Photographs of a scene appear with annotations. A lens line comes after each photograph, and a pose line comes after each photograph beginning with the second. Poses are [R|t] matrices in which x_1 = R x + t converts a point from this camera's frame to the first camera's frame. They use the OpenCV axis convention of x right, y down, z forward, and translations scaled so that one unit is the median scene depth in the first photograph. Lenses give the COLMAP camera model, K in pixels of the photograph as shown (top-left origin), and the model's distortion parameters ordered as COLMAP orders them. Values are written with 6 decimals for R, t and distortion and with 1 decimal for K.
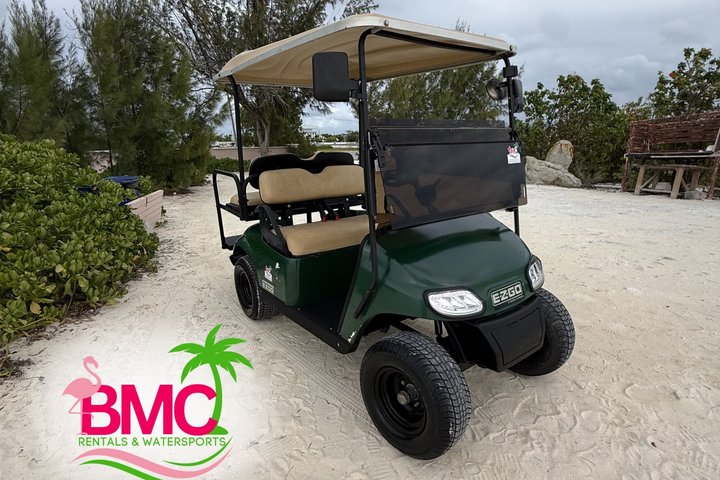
lens RADIAL K [[395.7, 0, 361.6], [0, 395.7, 242.0], [0, 0, 1]] dist [0.003810, -0.003401]
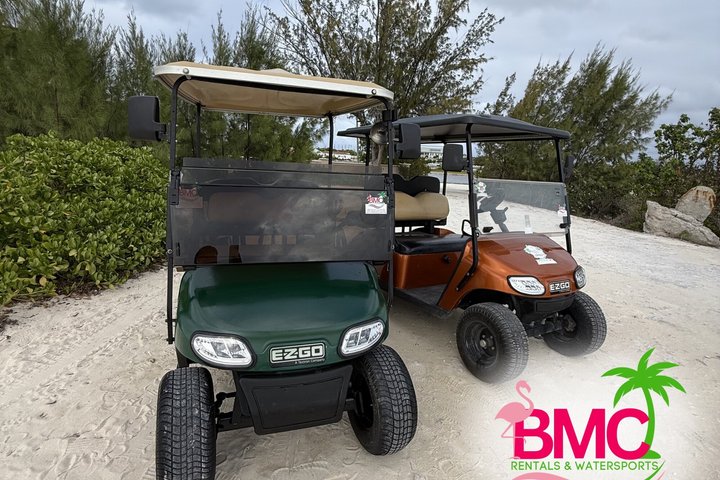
lens RADIAL K [[395.7, 0, 361.5], [0, 395.7, 239.5], [0, 0, 1]] dist [0.003810, -0.003401]
pose [[0.940498, 0.138157, -0.310445, 0.121436], [-0.153638, 0.987789, -0.025857, -0.020939], [0.303081, 0.072014, 0.950240, 0.023520]]
